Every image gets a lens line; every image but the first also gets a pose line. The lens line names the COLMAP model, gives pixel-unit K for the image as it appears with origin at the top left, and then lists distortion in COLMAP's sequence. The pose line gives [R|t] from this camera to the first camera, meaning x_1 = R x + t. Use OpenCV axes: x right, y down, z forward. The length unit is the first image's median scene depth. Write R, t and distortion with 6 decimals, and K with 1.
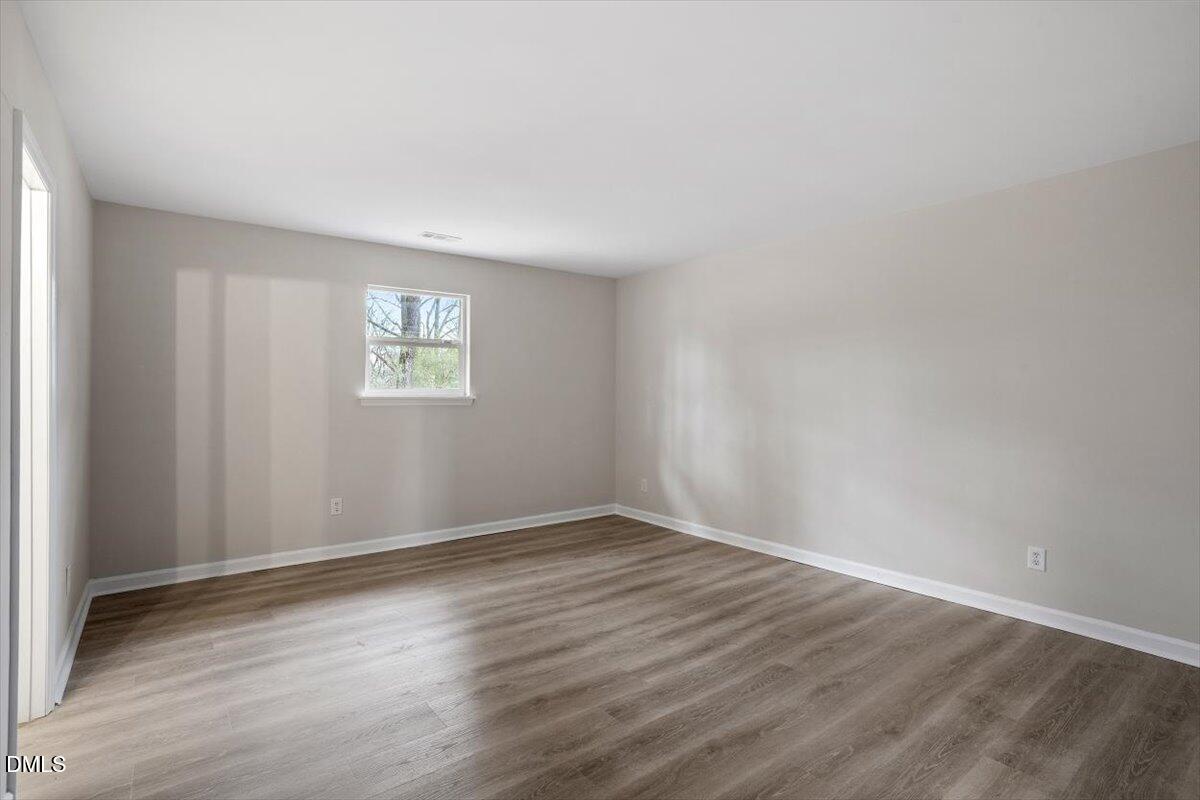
lens RADIAL K [[543.8, 0, 601.0], [0, 543.8, 396.1], [0, 0, 1]] dist [-0.001407, -0.000204]
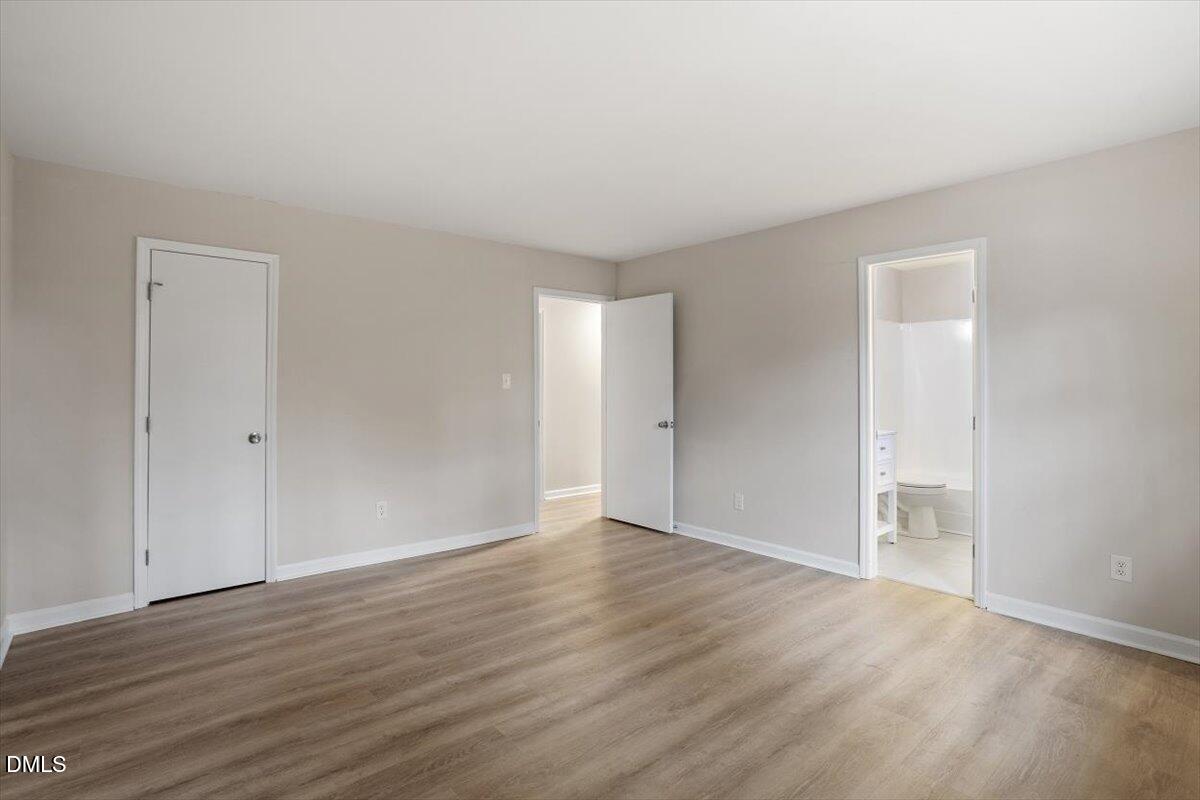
lens RADIAL K [[543.8, 0, 598.7], [0, 543.8, 390.4], [0, 0, 1]] dist [-0.001407, -0.000204]
pose [[-0.998593, -0.001887, -0.052991, 0.055164], [-0.003017, 0.999770, 0.021243, -0.016258], [0.052939, 0.021373, -0.998369, 1.751591]]
